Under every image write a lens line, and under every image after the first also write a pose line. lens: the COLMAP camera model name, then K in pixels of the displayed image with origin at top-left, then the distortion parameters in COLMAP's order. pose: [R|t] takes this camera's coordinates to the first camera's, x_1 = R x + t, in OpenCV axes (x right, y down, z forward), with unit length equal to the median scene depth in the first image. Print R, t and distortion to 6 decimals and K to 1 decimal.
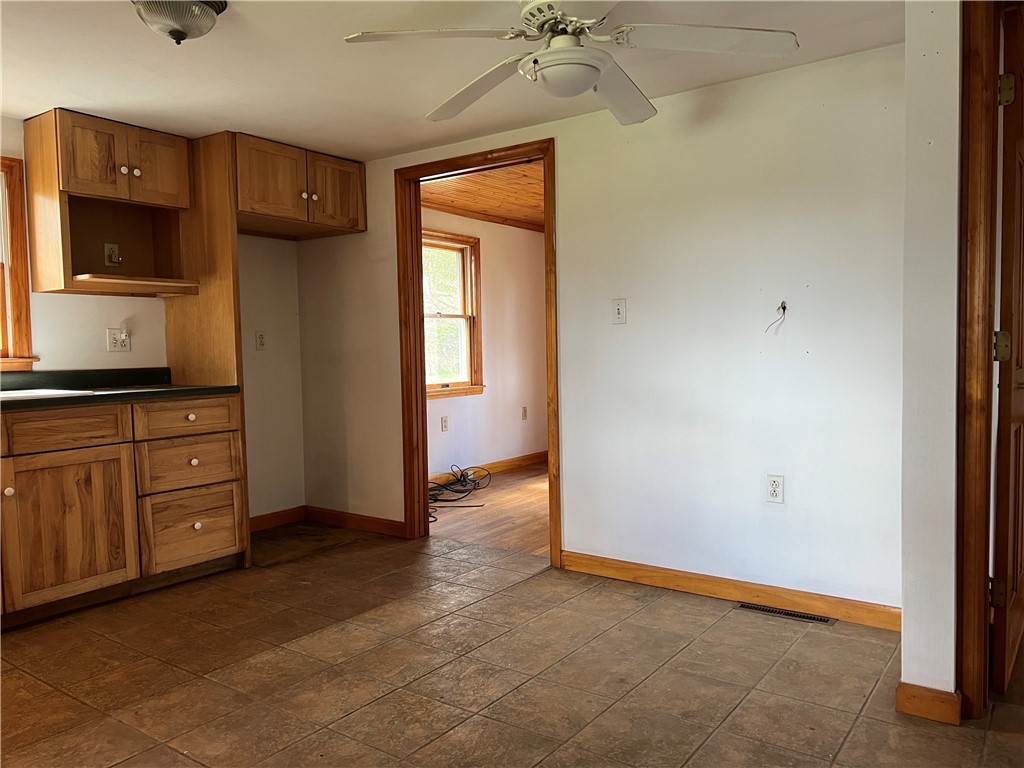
lens RADIAL K [[771.8, 0, 507.8], [0, 771.8, 387.6], [0, 0, 1]] dist [0.061740, -0.056036]
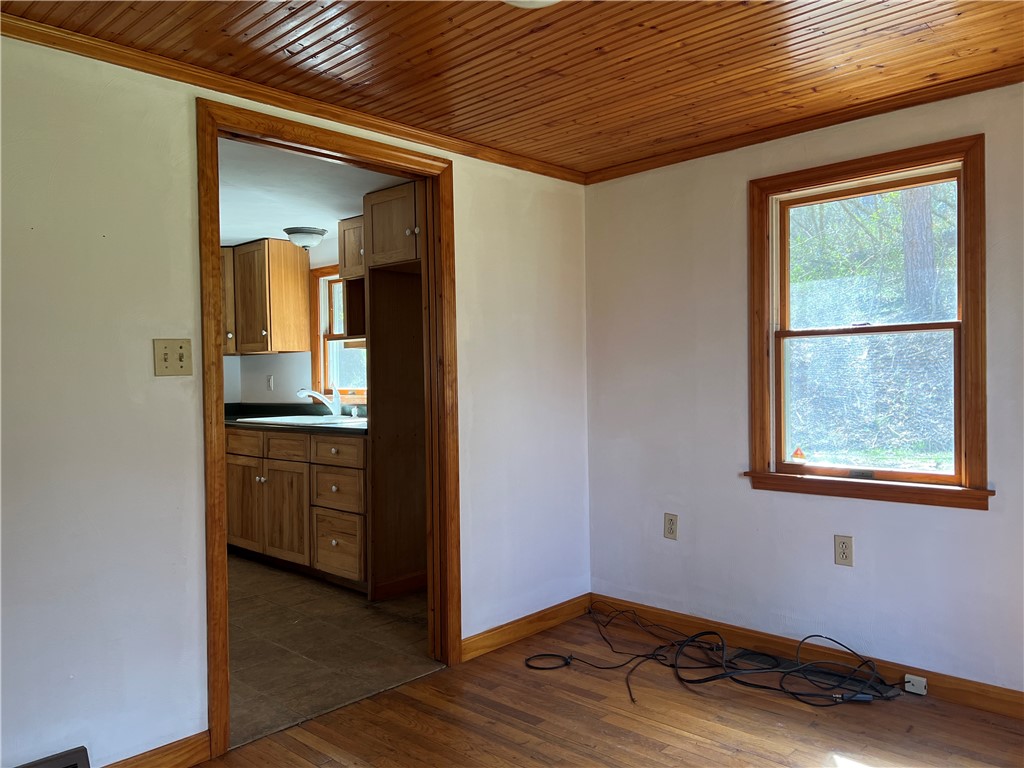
lens RADIAL K [[771.8, 0, 486.7], [0, 771.8, 380.4], [0, 0, 1]] dist [0.061740, -0.056036]
pose [[-0.149927, 0.032105, -0.988176, 0.759637], [-0.027690, 0.998944, 0.036656, -0.125438], [0.988309, 0.032858, -0.148880, 1.457054]]
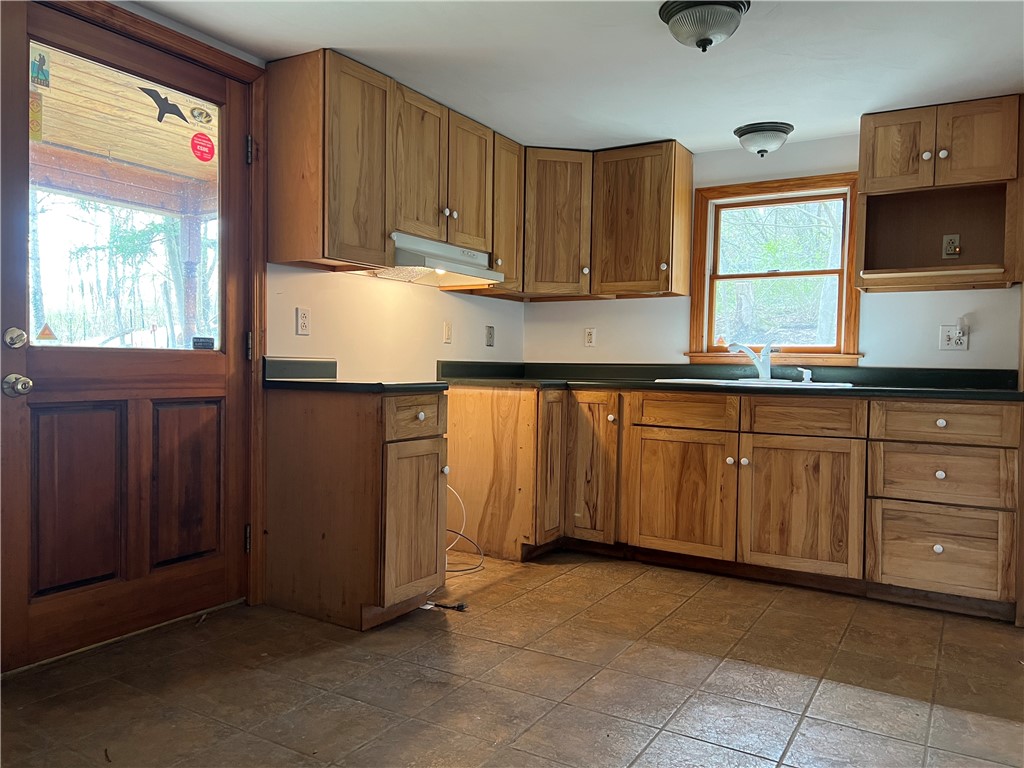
lens RADIAL K [[771.8, 0, 511.7], [0, 771.8, 386.5], [0, 0, 1]] dist [0.061740, -0.056036]
pose [[0.094057, 0.047474, -0.994434, 0.431874], [-0.073807, 0.996446, 0.040589, -0.002621], [0.992827, 0.069579, 0.097227, 0.450806]]
